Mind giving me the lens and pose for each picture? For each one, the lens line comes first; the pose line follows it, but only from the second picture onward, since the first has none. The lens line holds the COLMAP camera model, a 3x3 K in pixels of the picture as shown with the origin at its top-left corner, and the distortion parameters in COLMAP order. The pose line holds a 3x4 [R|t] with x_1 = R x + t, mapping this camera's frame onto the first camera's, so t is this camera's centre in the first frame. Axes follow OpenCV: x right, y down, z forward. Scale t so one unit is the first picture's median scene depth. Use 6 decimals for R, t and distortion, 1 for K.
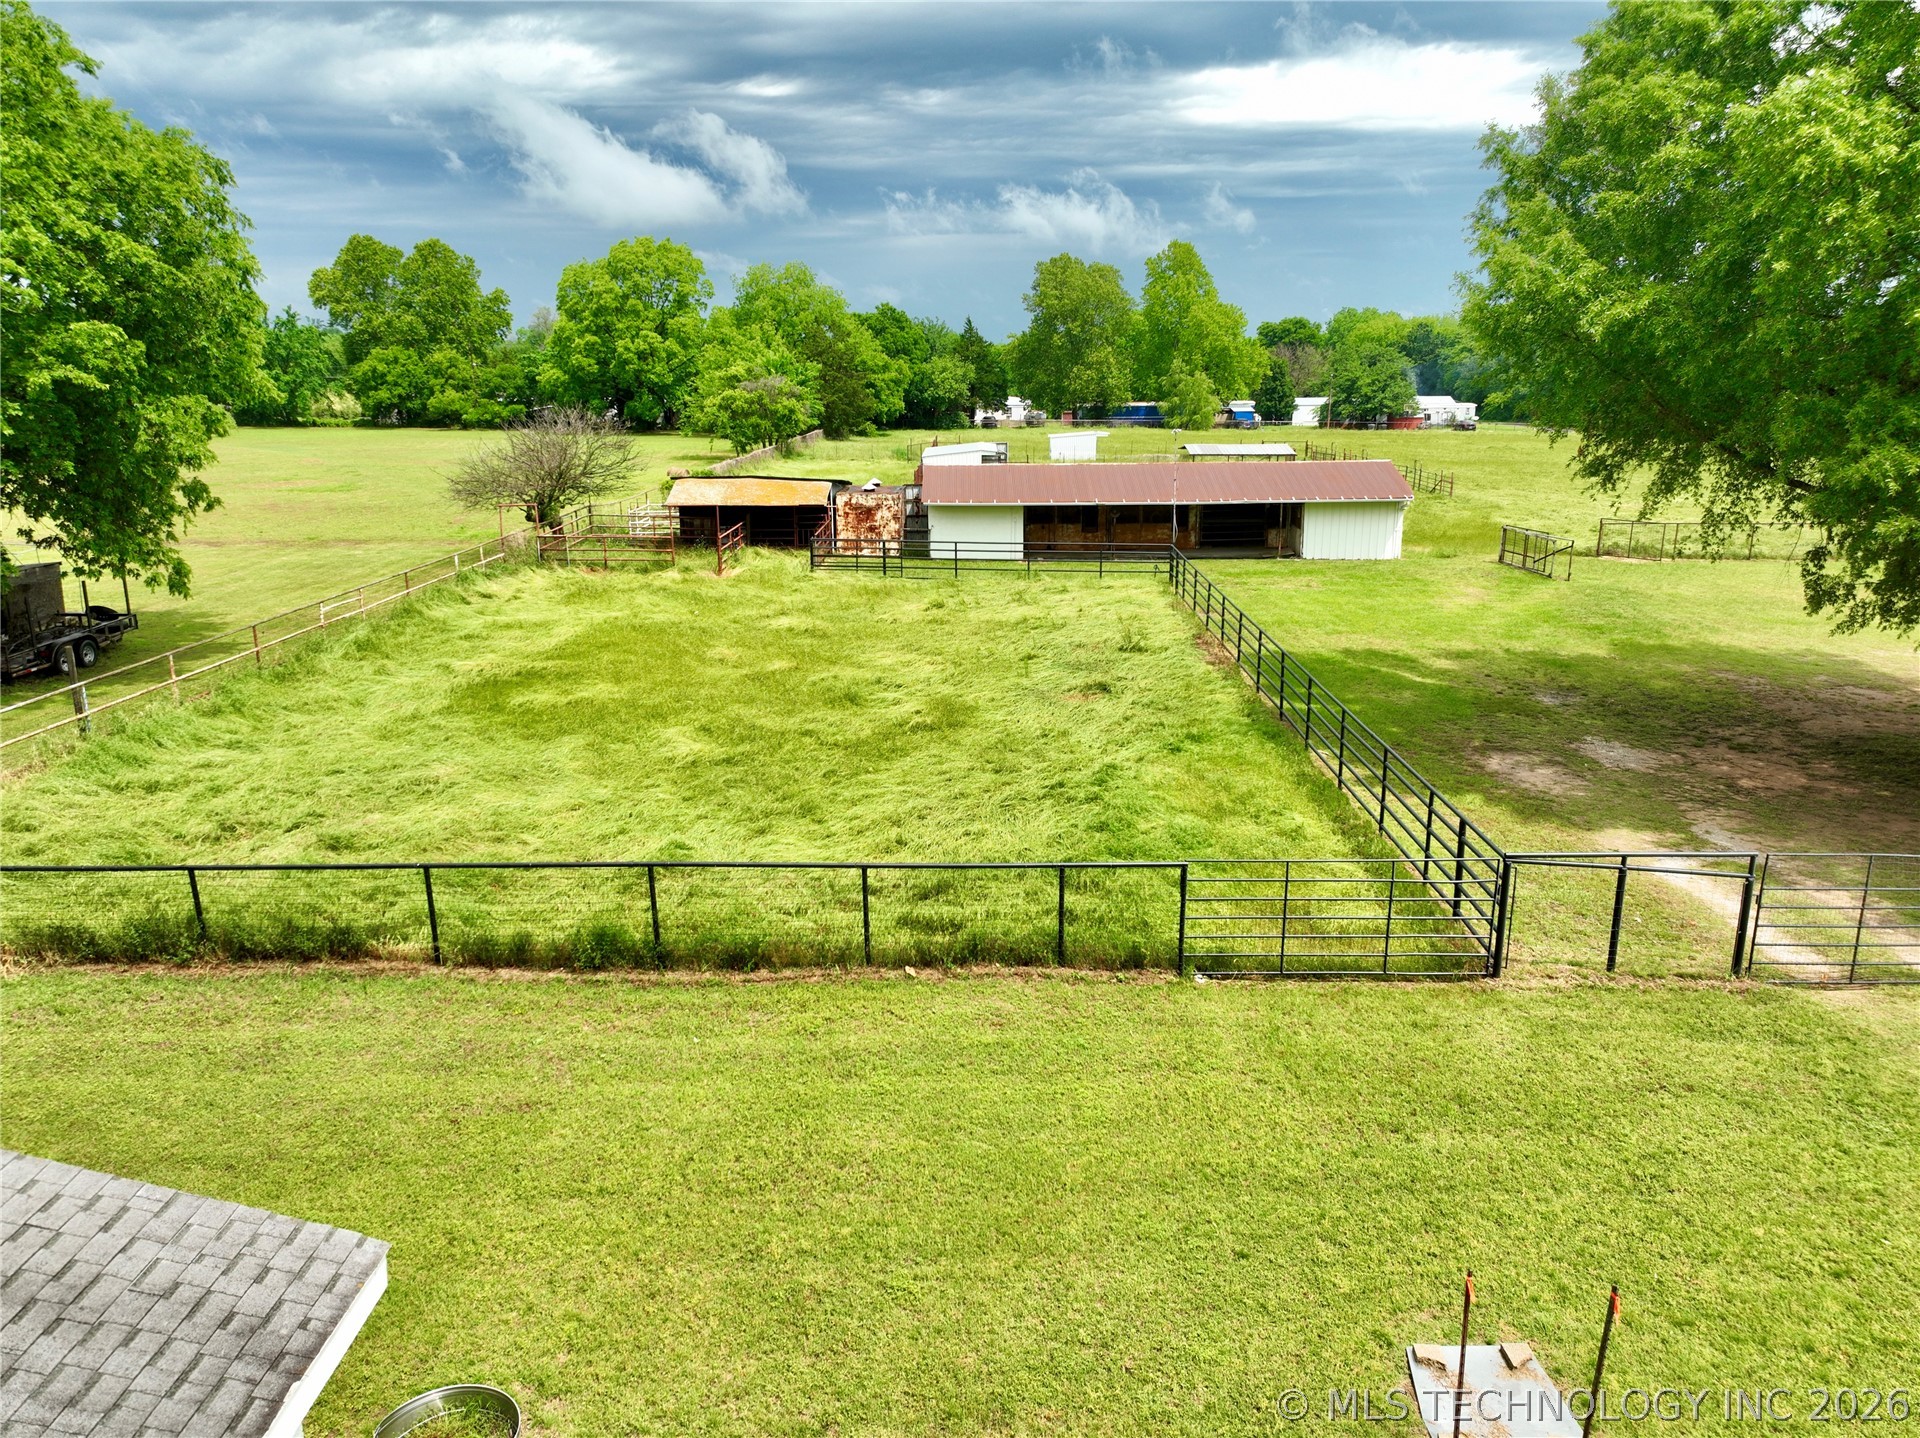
lens RADIAL K [[1345.8, 0, 963.8], [0, 1345.8, 716.8], [0, 0, 1]] dist [0.006547, 0.008159]
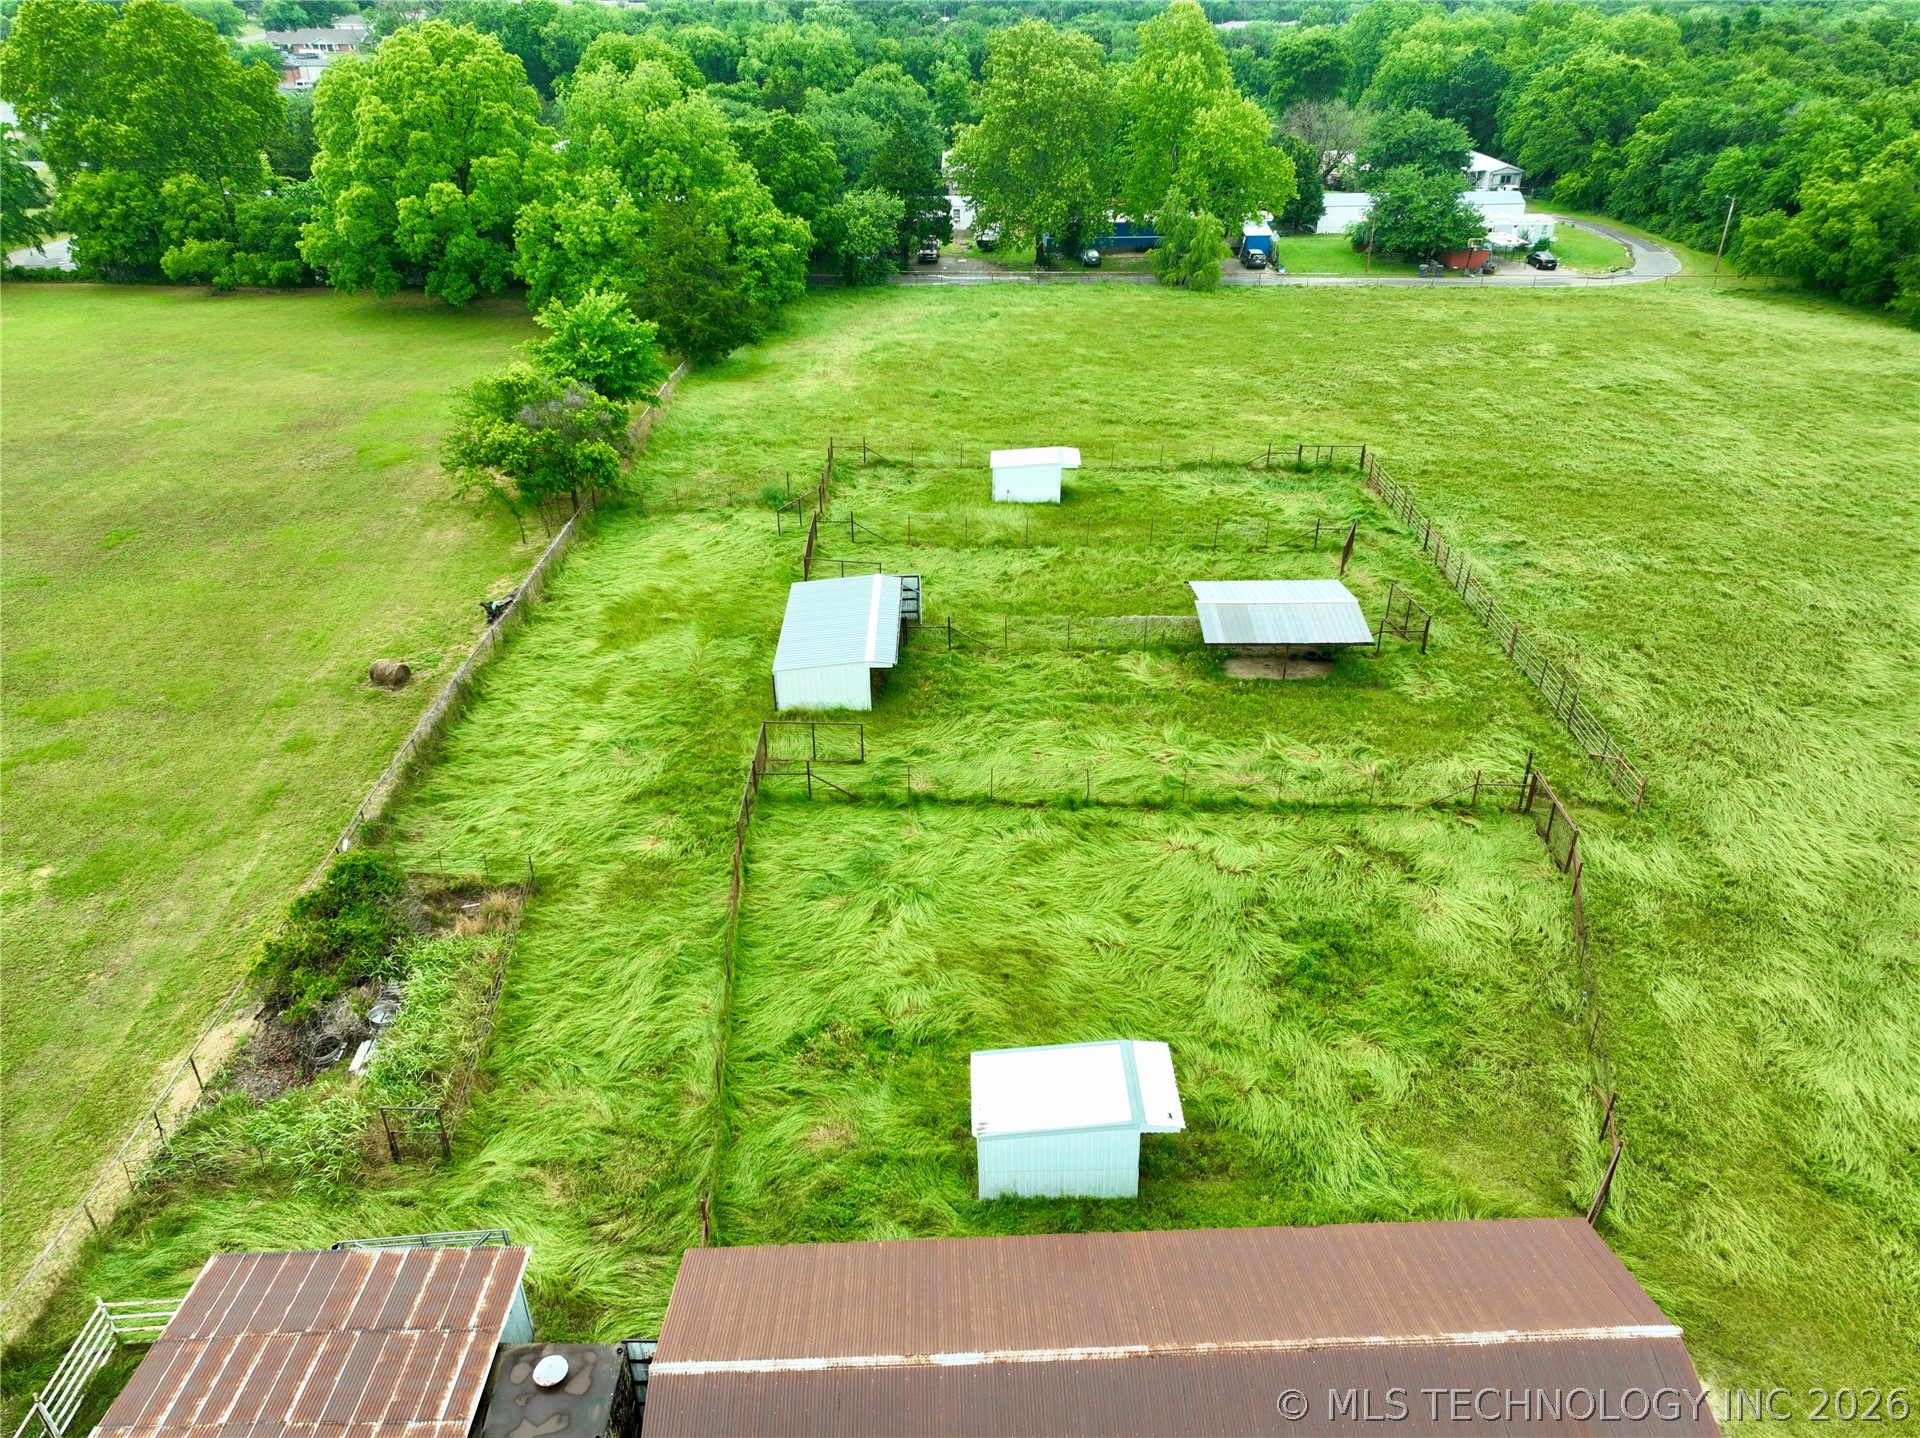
lens RADIAL K [[1345.8, 0, 963.8], [0, 1345.8, 716.8], [0, 0, 1]] dist [0.006547, 0.008159]
pose [[0.999741, -0.010000, 0.020438, 0.070260], [0.004554, 0.968015, 0.250850, -0.528068], [-0.022293, -0.250692, 0.967810, 0.640709]]
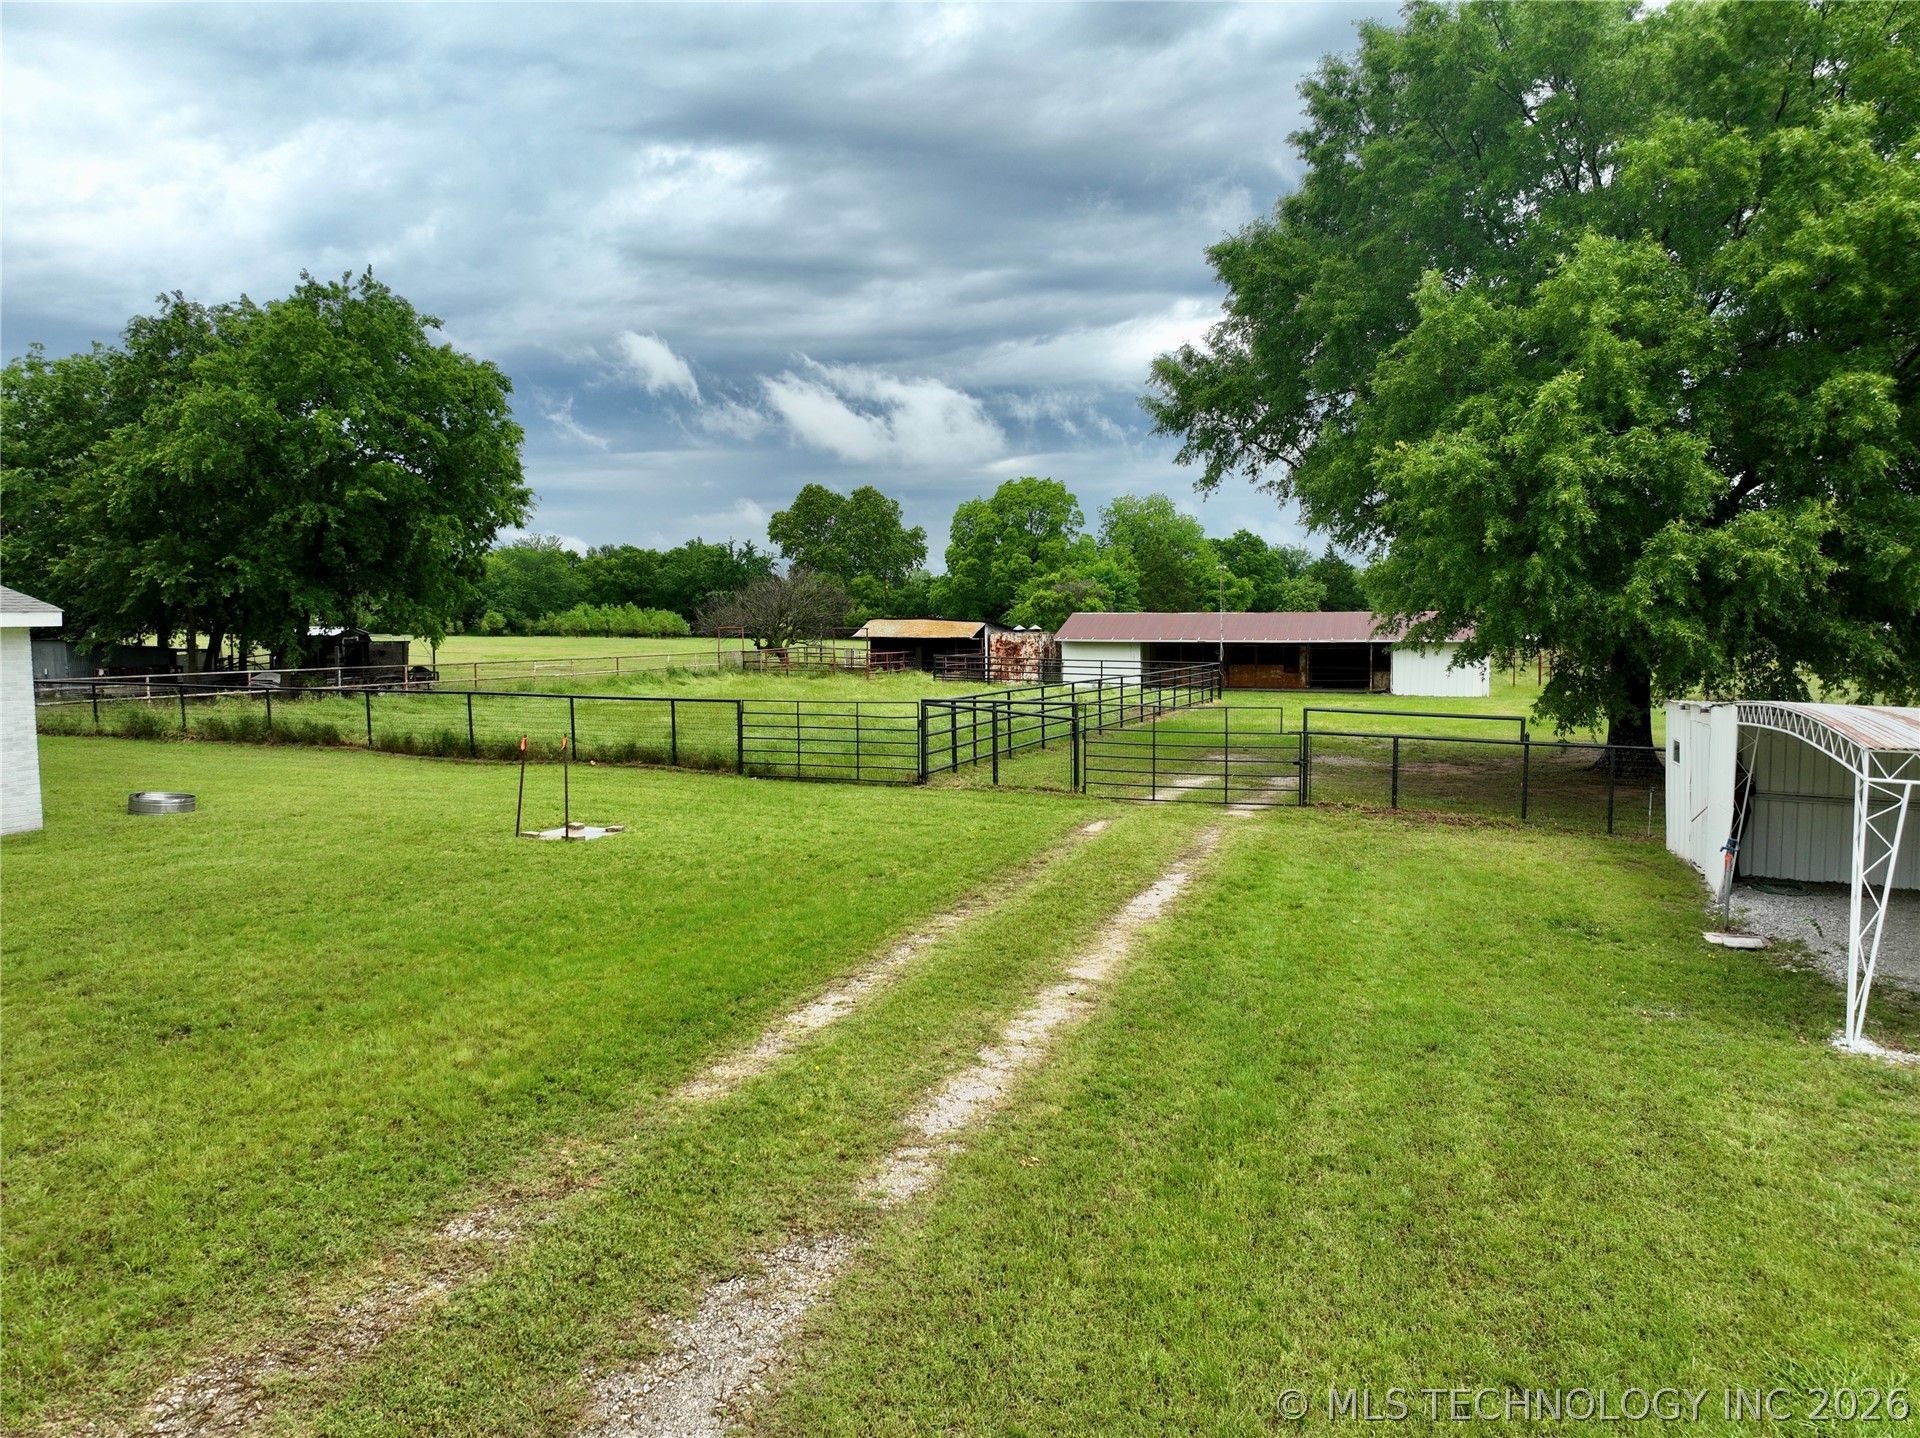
lens RADIAL K [[1346.7, 0, 971.5], [0, 1346.7, 717.7], [0, 0, 1]] dist [0.002097, 0.018545]
pose [[0.944110, 0.028659, -0.328383, 0.290552], [-0.087090, 0.982501, -0.164641, 0.112207], [0.317918, 0.184038, 0.930085, -0.127577]]
